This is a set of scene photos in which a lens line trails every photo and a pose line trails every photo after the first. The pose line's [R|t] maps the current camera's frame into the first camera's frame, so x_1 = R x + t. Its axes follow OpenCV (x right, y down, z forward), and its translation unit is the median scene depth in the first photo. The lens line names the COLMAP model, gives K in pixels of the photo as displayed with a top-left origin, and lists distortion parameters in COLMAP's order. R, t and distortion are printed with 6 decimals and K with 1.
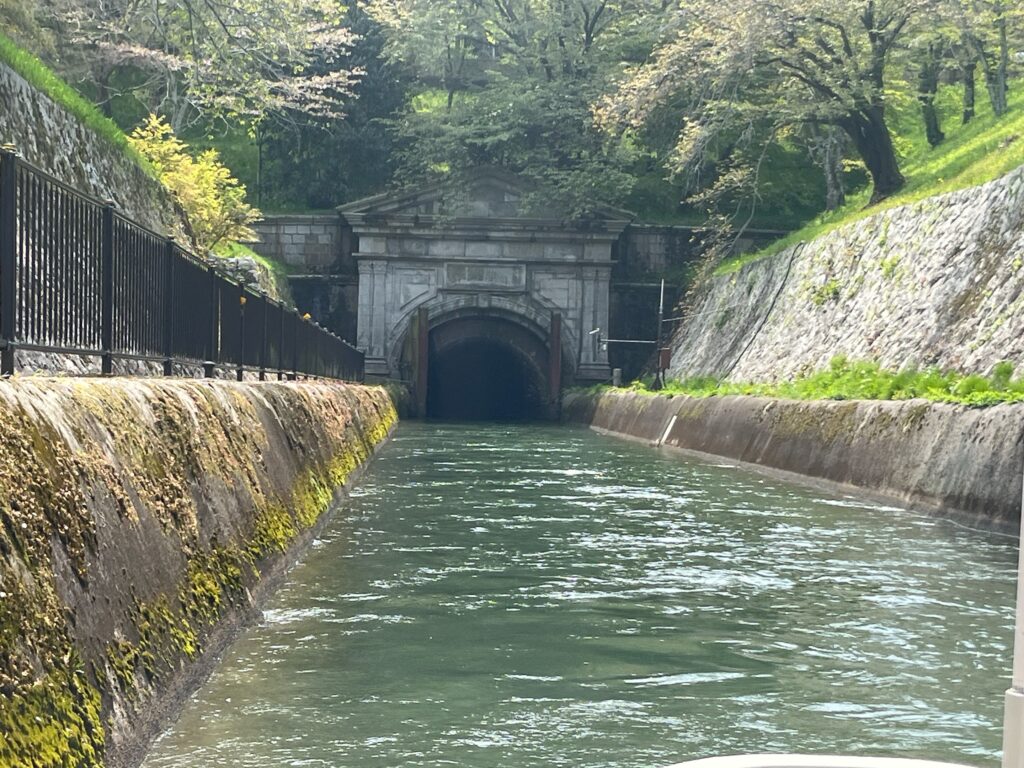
lens RADIAL K [[1997.2, 0, 512.0], [0, 1997.2, 384.0], [0, 0, 1]] dist [-0.000410, -0.001448]
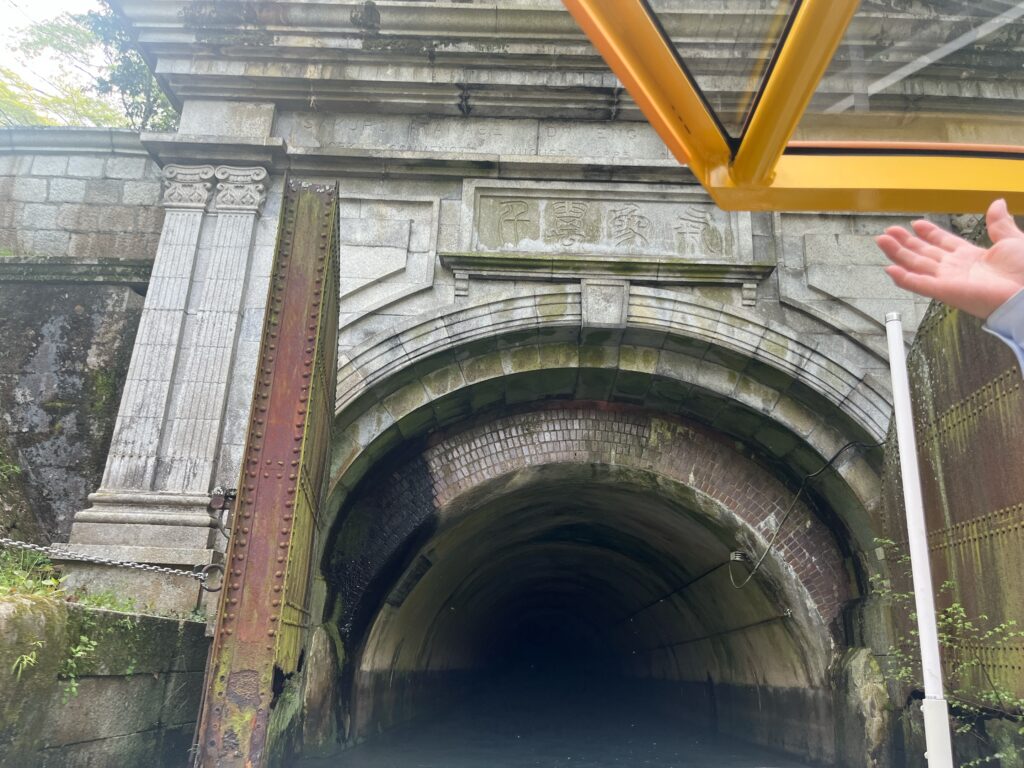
lens RADIAL K [[781.9, 0, 512.0], [0, 781.9, 384.0], [0, 0, 1]] dist [0.007387, 0.000285]
pose [[0.997952, -0.003627, -0.063861, -0.019878], [-0.018530, 0.939185, -0.342911, 0.005818], [0.061221, 0.343392, 0.937195, 0.902146]]
